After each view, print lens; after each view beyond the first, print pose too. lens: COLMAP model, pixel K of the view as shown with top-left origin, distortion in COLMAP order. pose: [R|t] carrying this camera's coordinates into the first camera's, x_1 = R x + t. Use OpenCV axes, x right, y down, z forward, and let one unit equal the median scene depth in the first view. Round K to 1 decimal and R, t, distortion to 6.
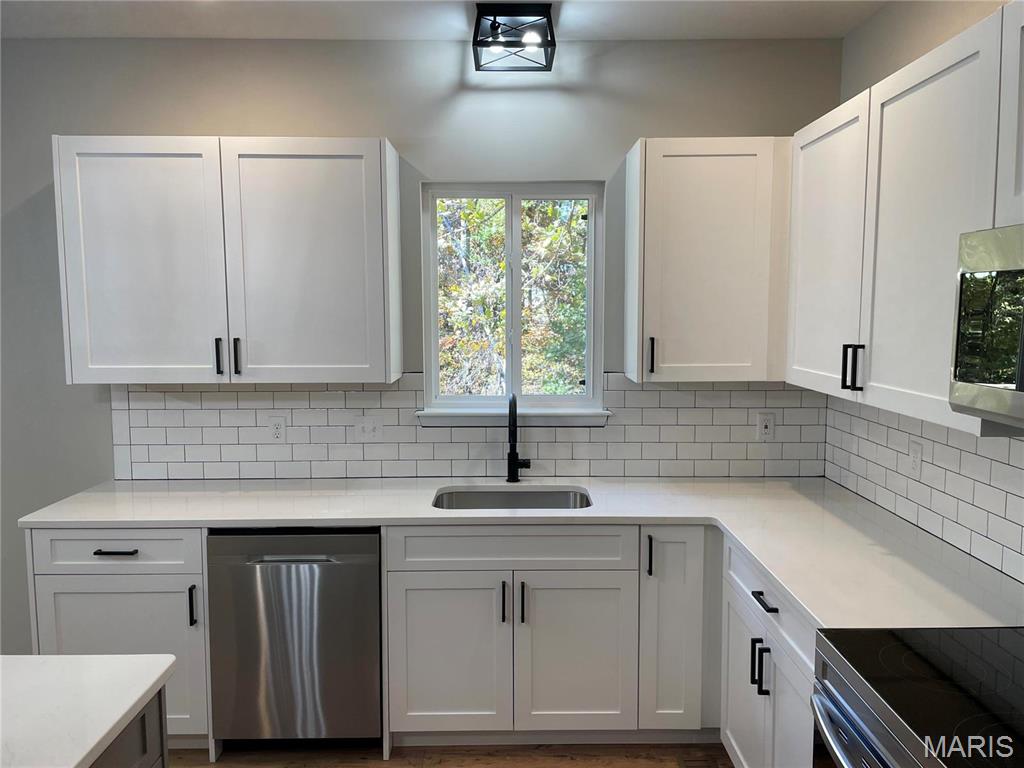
lens RADIAL K [[766.2, 0, 510.1], [0, 766.2, 384.2], [0, 0, 1]] dist [0.087741, -0.111584]
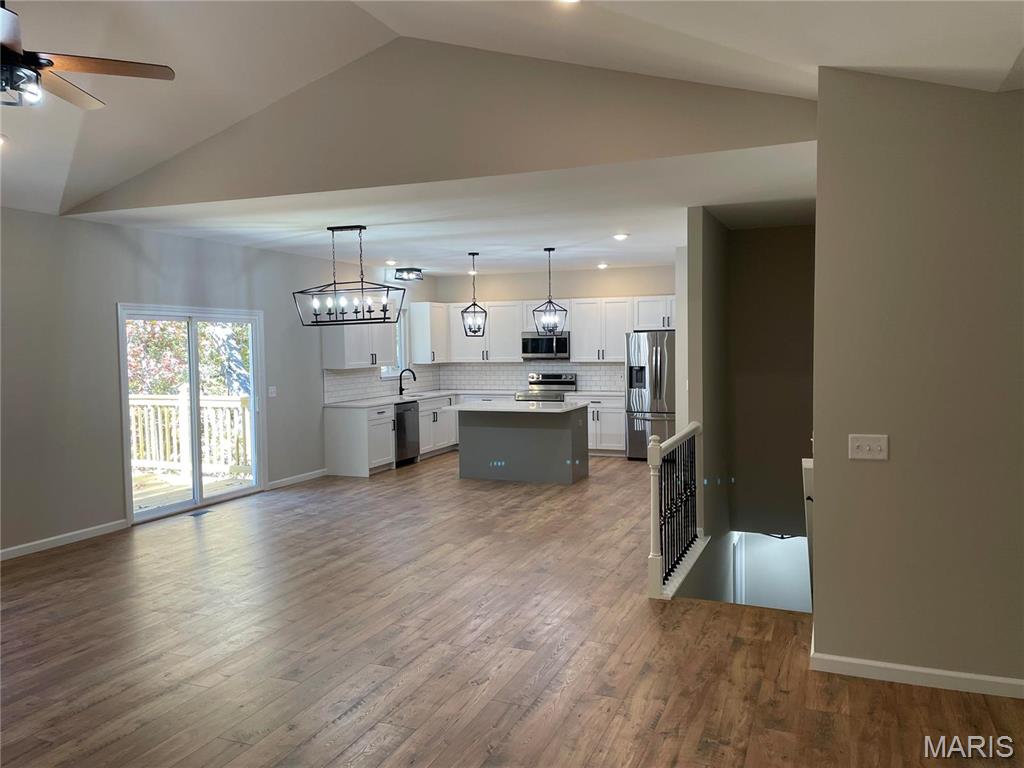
lens RADIAL K [[766.2, 0, 517.0], [0, 766.2, 383.2], [0, 0, 1]] dist [0.087741, -0.111584]
pose [[0.418091, -0.053930, 0.906803, -3.068825], [0.108403, 0.994065, 0.009139, 0.104852], [-0.901914, 0.094479, 0.421456, -0.974406]]
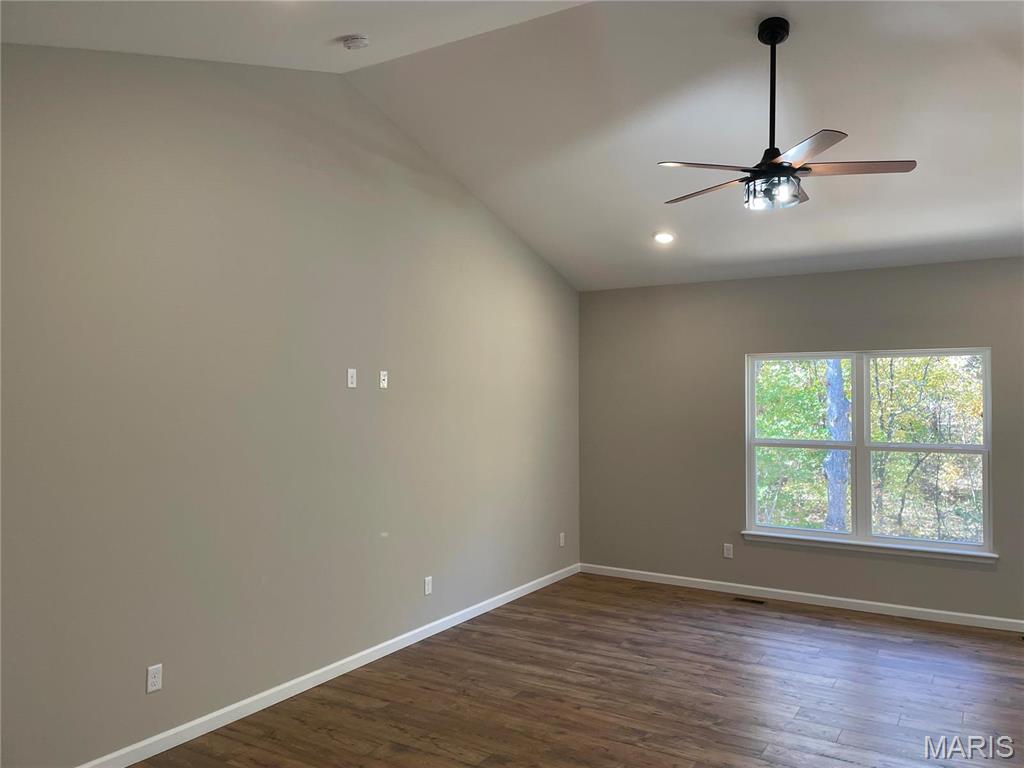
lens RADIAL K [[766.2, 0, 523.3], [0, 766.2, 375.8], [0, 0, 1]] dist [0.087741, -0.111584]
pose [[0.834378, -0.013798, -0.551020, -2.092066], [-0.059609, 0.991565, -0.115093, 0.109193], [0.547960, 0.128877, 0.826517, -1.180509]]
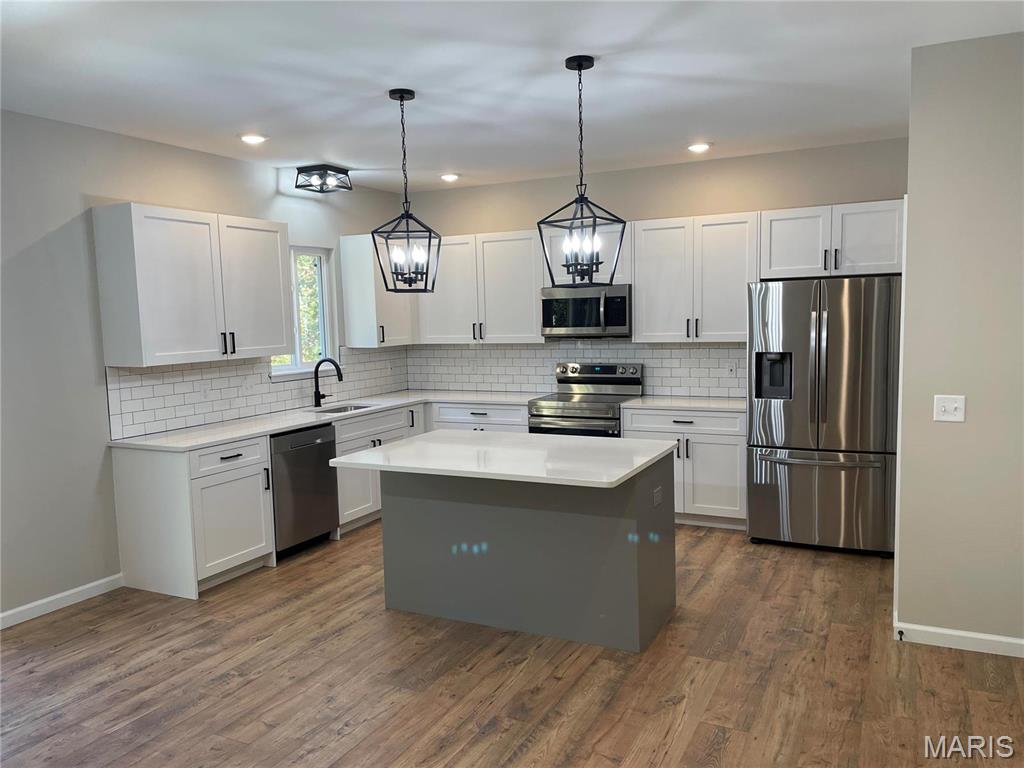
lens RADIAL K [[766.2, 0, 514.1], [0, 766.2, 376.3], [0, 0, 1]] dist [0.087741, -0.111584]
pose [[0.475102, -0.085049, 0.875811, -1.480801], [0.116774, 0.992609, 0.033045, 0.050490], [-0.872148, 0.086573, 0.481522, -0.333417]]
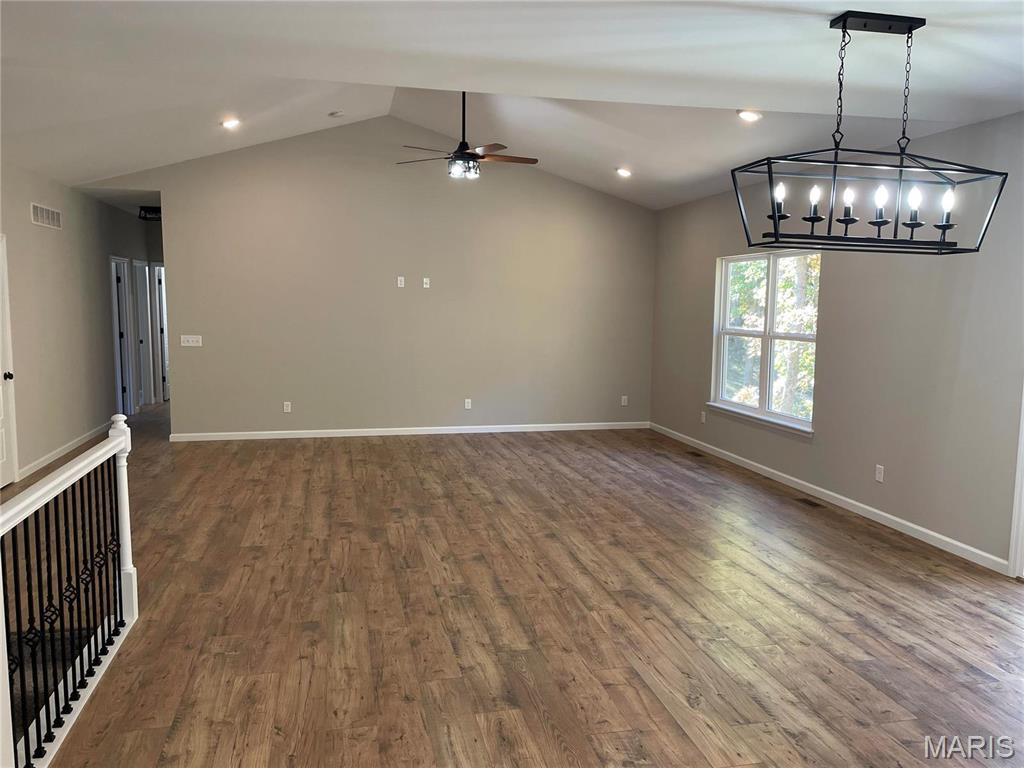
lens RADIAL K [[766.2, 0, 517.6], [0, 766.2, 384.0], [0, 0, 1]] dist [0.087741, -0.111584]
pose [[0.191845, 0.107928, -0.975473, -0.356116], [-0.113345, 0.989721, 0.087214, 0.035242], [0.974858, 0.093833, 0.202106, -0.233601]]
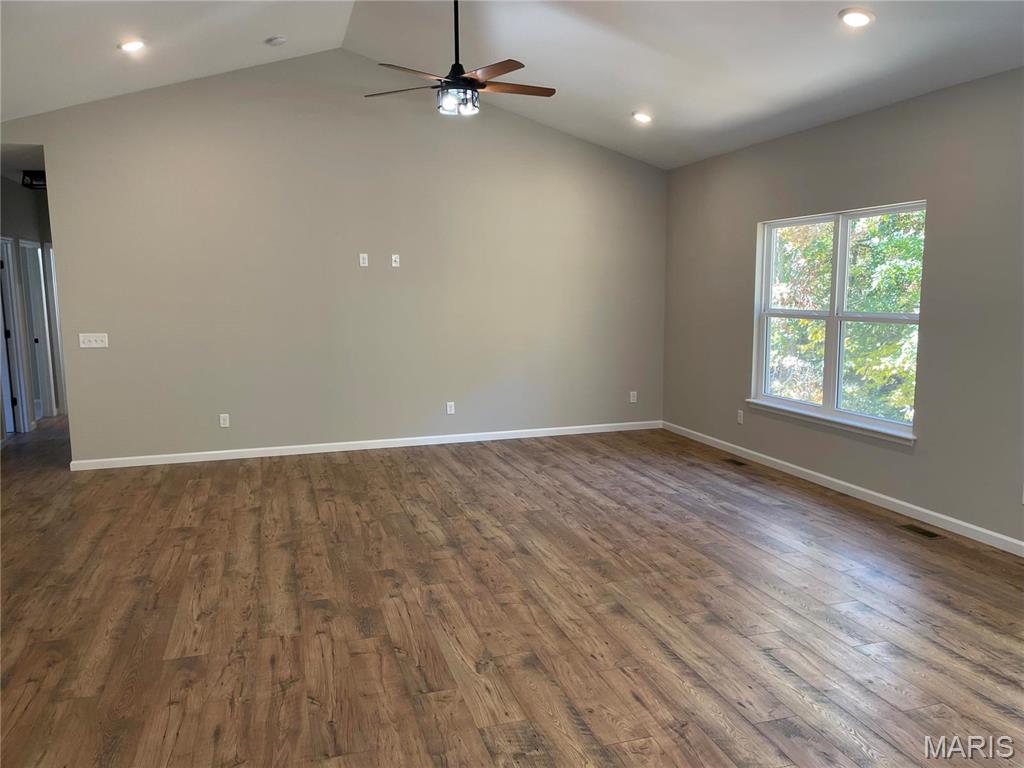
lens RADIAL K [[766.2, 0, 520.5], [0, 766.2, 388.7], [0, 0, 1]] dist [0.087741, -0.111584]
pose [[0.272412, 0.127297, -0.953723, -0.882609], [-0.091611, 0.990138, 0.105991, 0.051897], [0.957809, 0.058498, 0.281388, -0.290107]]
